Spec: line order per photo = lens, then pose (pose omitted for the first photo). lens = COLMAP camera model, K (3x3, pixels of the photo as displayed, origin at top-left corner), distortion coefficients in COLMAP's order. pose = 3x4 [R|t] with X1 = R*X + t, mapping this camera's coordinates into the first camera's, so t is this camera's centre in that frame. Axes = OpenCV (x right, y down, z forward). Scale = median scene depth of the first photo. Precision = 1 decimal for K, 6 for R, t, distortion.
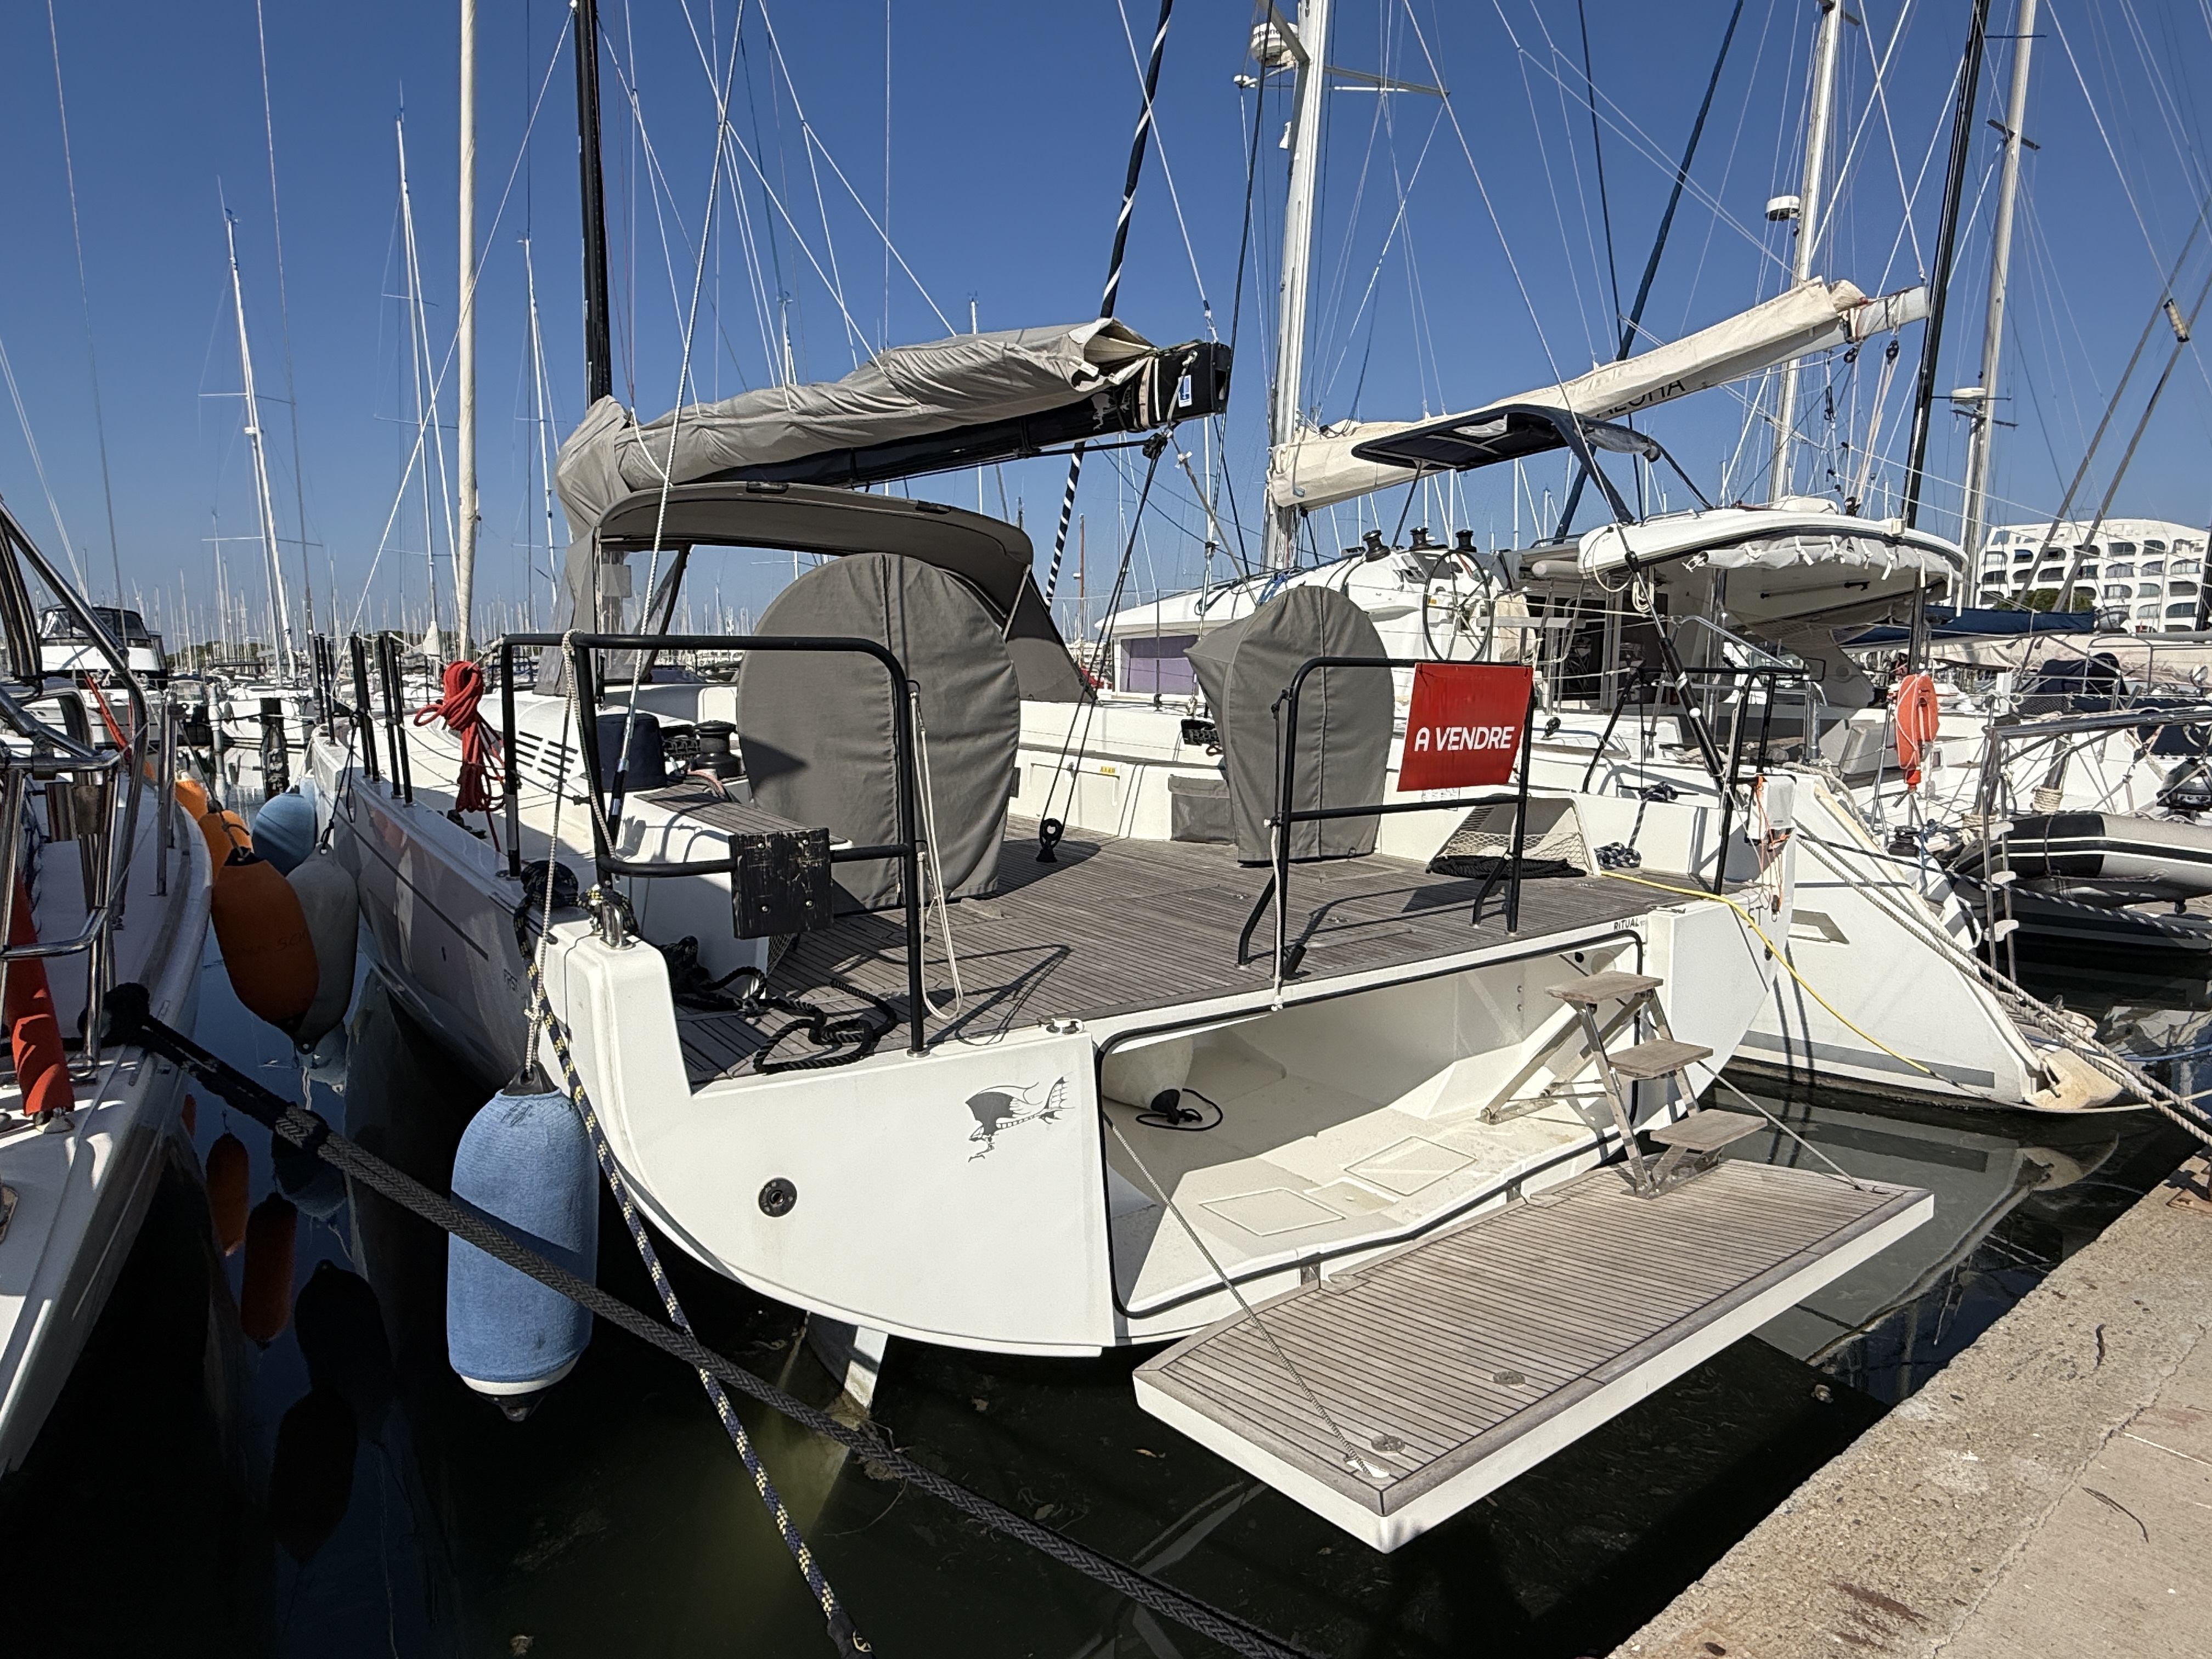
lens RADIAL K [[1240.6, 0, 1097.1], [0, 1240.6, 842.6], [0, 0, 1]] dist [0.003771, -0.002765]
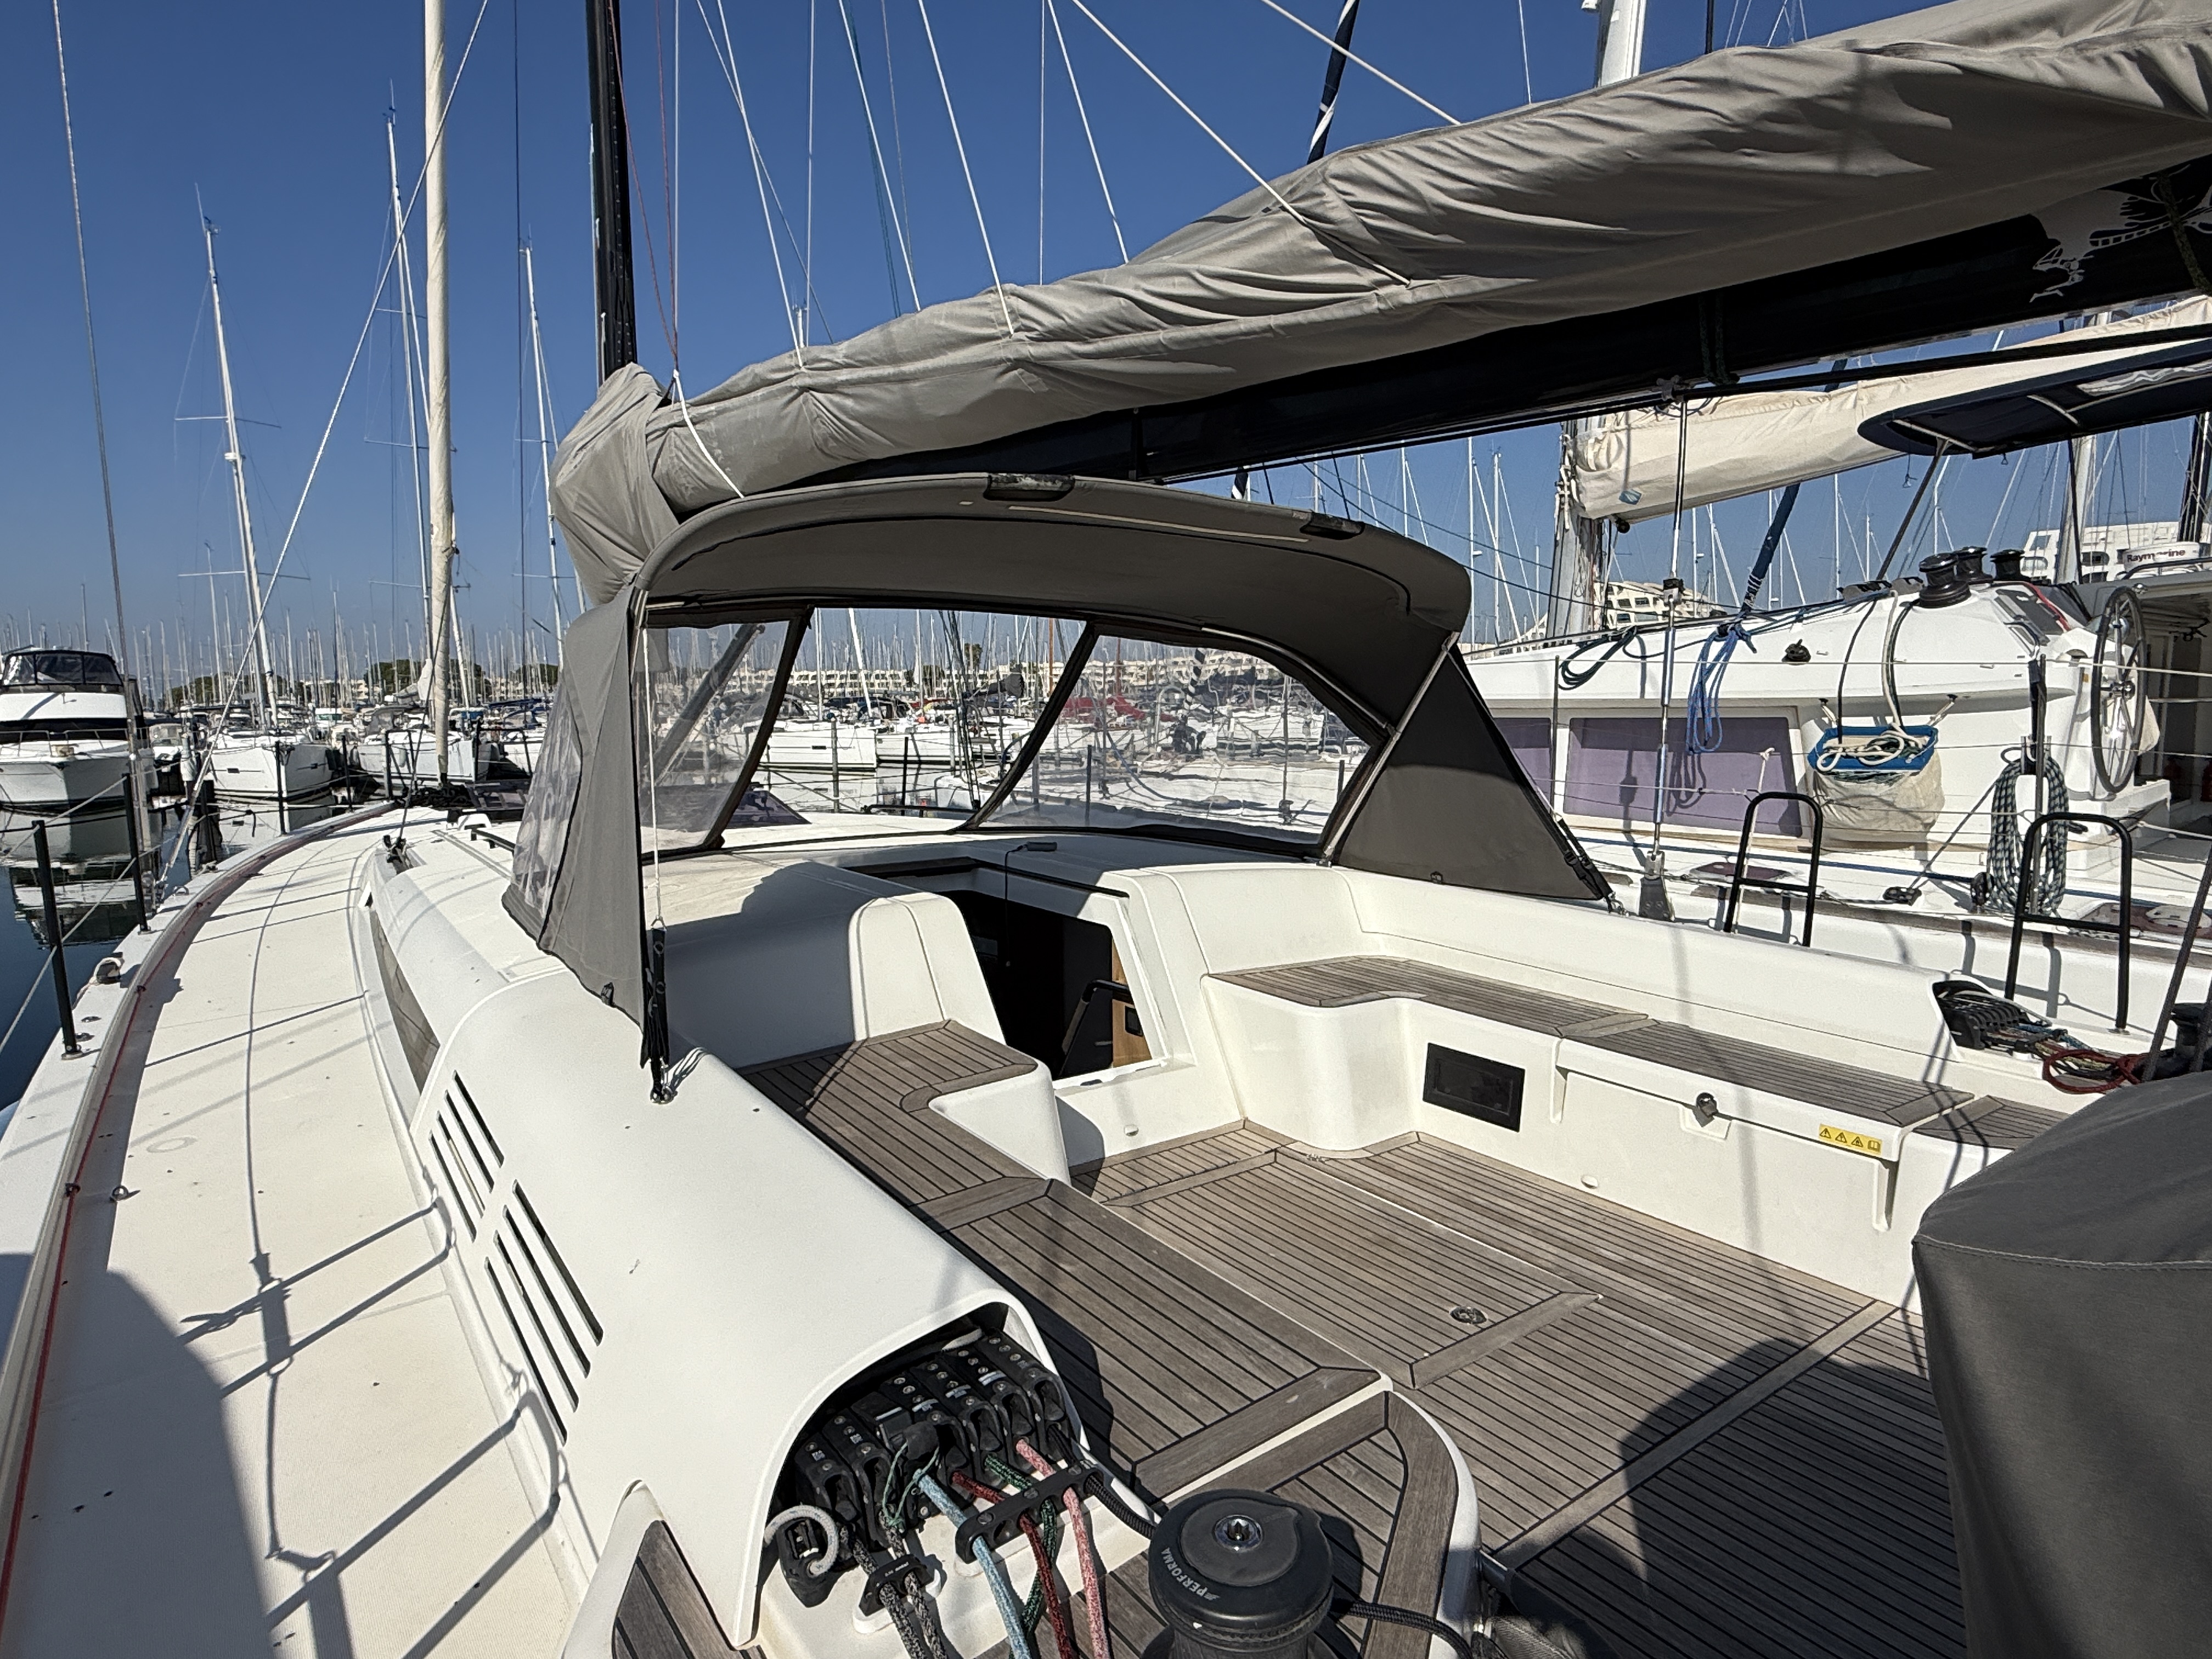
lens RADIAL K [[1240.6, 0, 1096.9], [0, 1240.6, 840.0], [0, 0, 1]] dist [0.003771, -0.002765]
pose [[0.999884, -0.013840, -0.006402, -0.169150], [0.013738, 0.999781, -0.015792, -0.109817], [0.006619, 0.015702, 0.999855, 0.401825]]
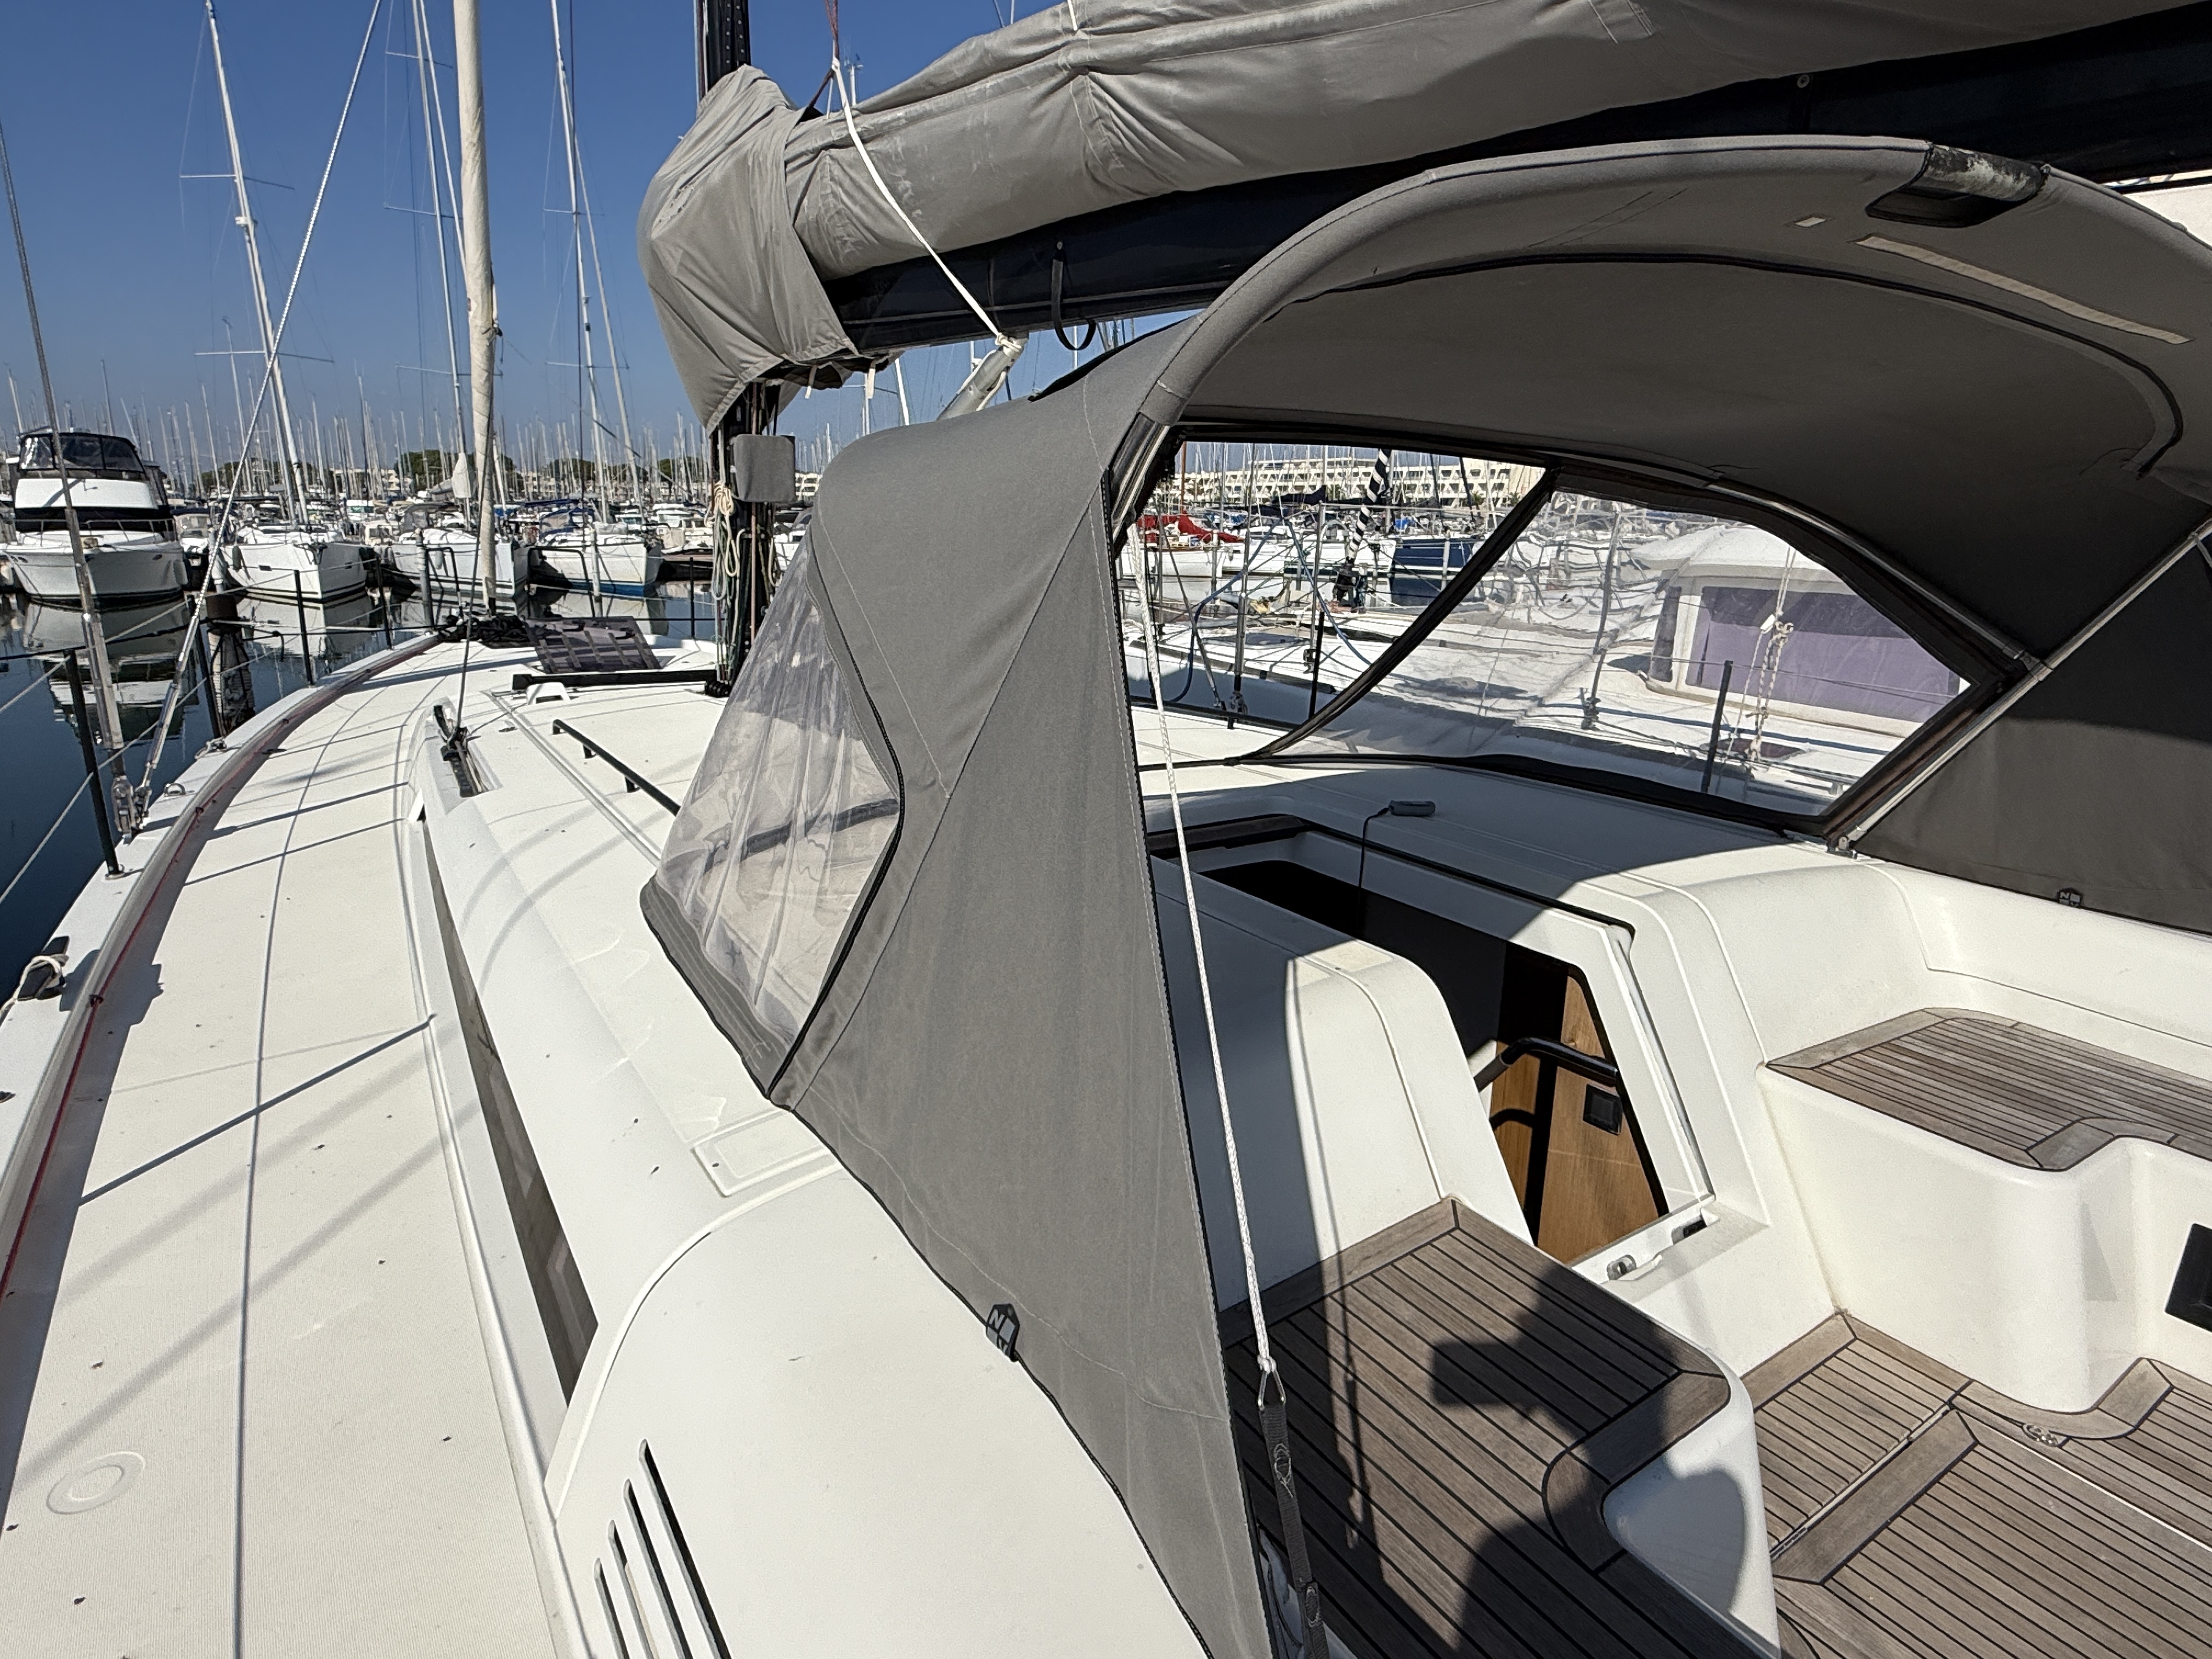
lens RADIAL K [[1240.6, 0, 1103.8], [0, 1240.6, 827.9], [0, 0, 1]] dist [0.003771, -0.002765]
pose [[0.999387, 0.022183, -0.027102, -0.269079], [-0.018768, 0.992555, 0.120345, -0.149008], [0.029570, -0.119762, 0.992362, 0.565027]]
